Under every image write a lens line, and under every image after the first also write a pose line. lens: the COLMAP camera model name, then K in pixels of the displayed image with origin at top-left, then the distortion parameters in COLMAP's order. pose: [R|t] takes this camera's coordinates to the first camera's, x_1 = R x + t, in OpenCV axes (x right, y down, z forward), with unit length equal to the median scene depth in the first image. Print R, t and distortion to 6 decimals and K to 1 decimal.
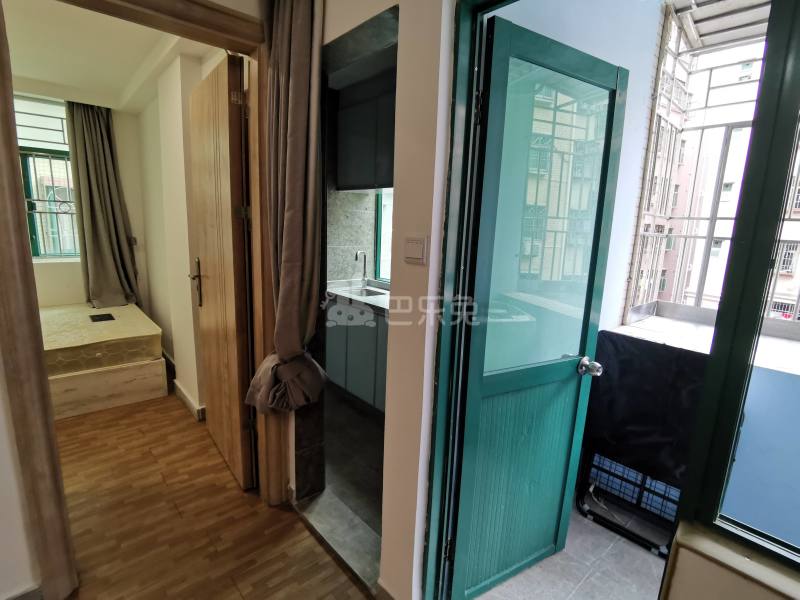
lens RADIAL K [[404.6, 0, 398.9], [0, 404.6, 297.7], [0, 0, 1]] dist [-0.021588, -0.000521]
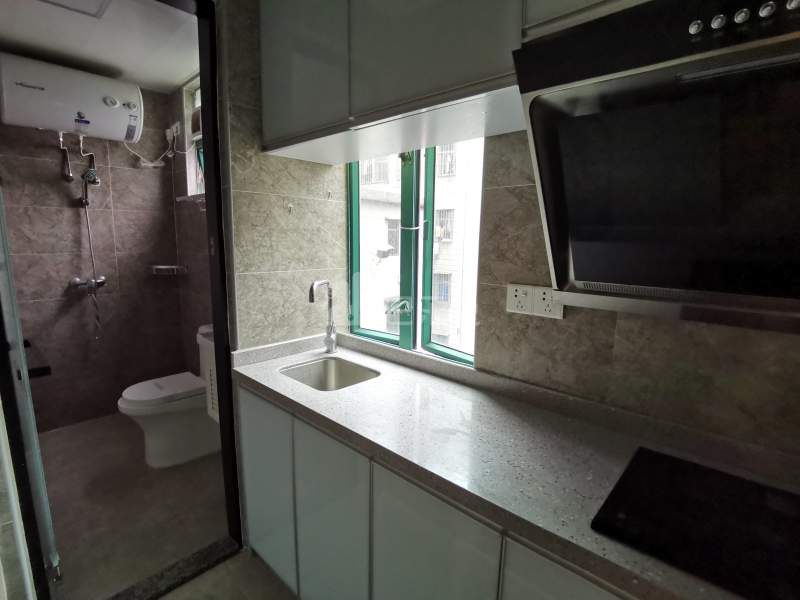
lens RADIAL K [[404.6, 0, 398.8], [0, 404.6, 304.0], [0, 0, 1]] dist [-0.021588, -0.000521]
pose [[0.995681, -0.040822, 0.083382, -0.041791], [0.042380, 0.998957, -0.016996, -0.073216], [-0.082601, 0.020456, 0.996373, 0.501941]]
